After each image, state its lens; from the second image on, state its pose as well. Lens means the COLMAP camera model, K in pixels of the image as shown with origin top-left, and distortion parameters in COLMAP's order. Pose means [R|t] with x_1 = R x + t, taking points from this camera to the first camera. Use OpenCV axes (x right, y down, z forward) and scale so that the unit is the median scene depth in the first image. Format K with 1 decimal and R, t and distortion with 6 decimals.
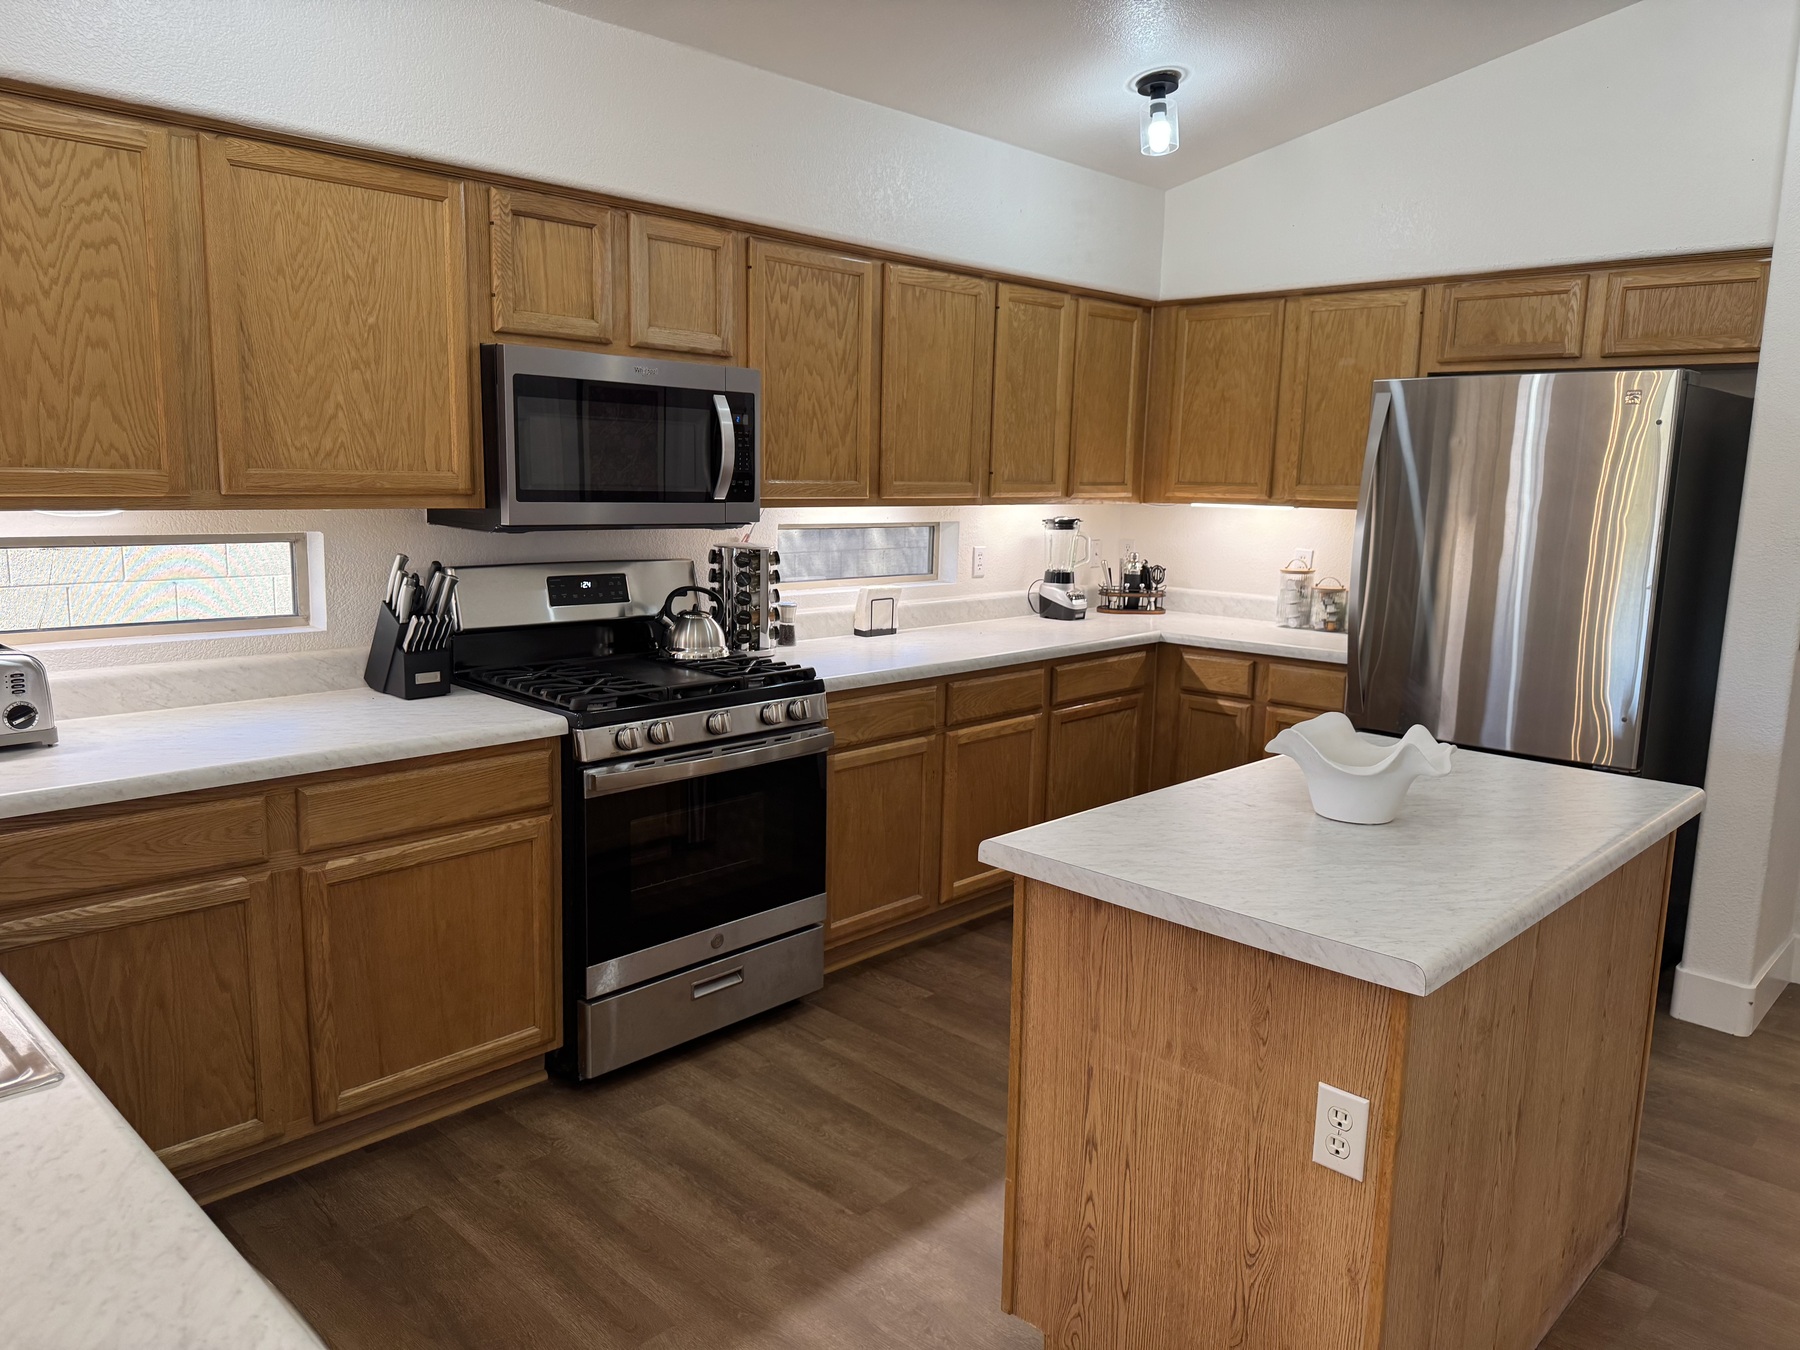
lens RADIAL K [[1254.2, 0, 896.0], [0, 1254.2, 663.8], [0, 0, 1]] dist [0.003229, -0.041156]
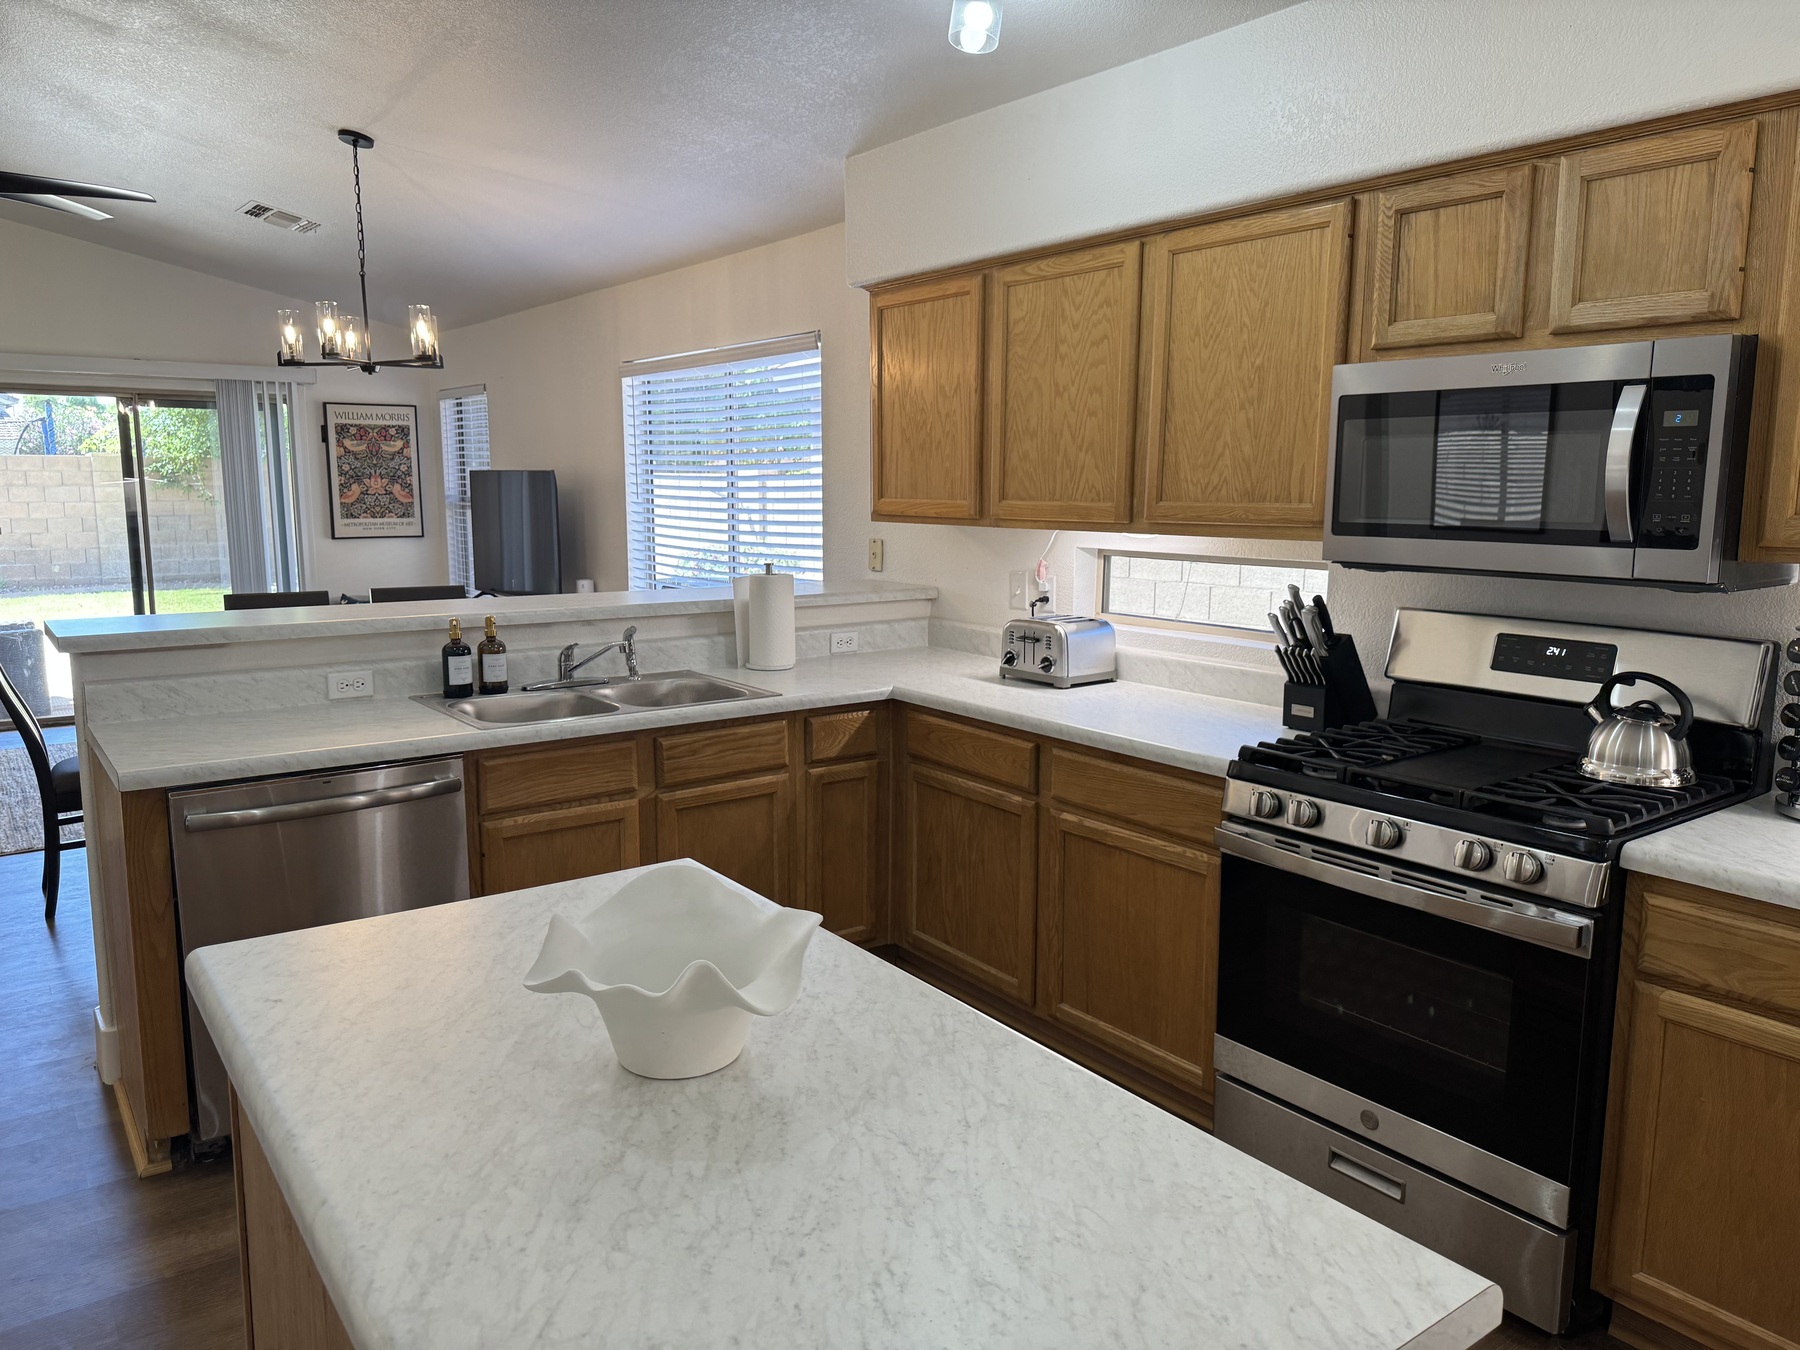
lens RADIAL K [[1258.8, 0, 895.4], [0, 1258.8, 660.1], [0, 0, 1]] dist [0.121339, -0.242255]
pose [[-0.181463, 0.113352, -0.976843, 0.692428], [-0.154427, 0.977726, 0.142142, -0.126278], [0.971197, 0.176644, -0.159917, 0.877038]]
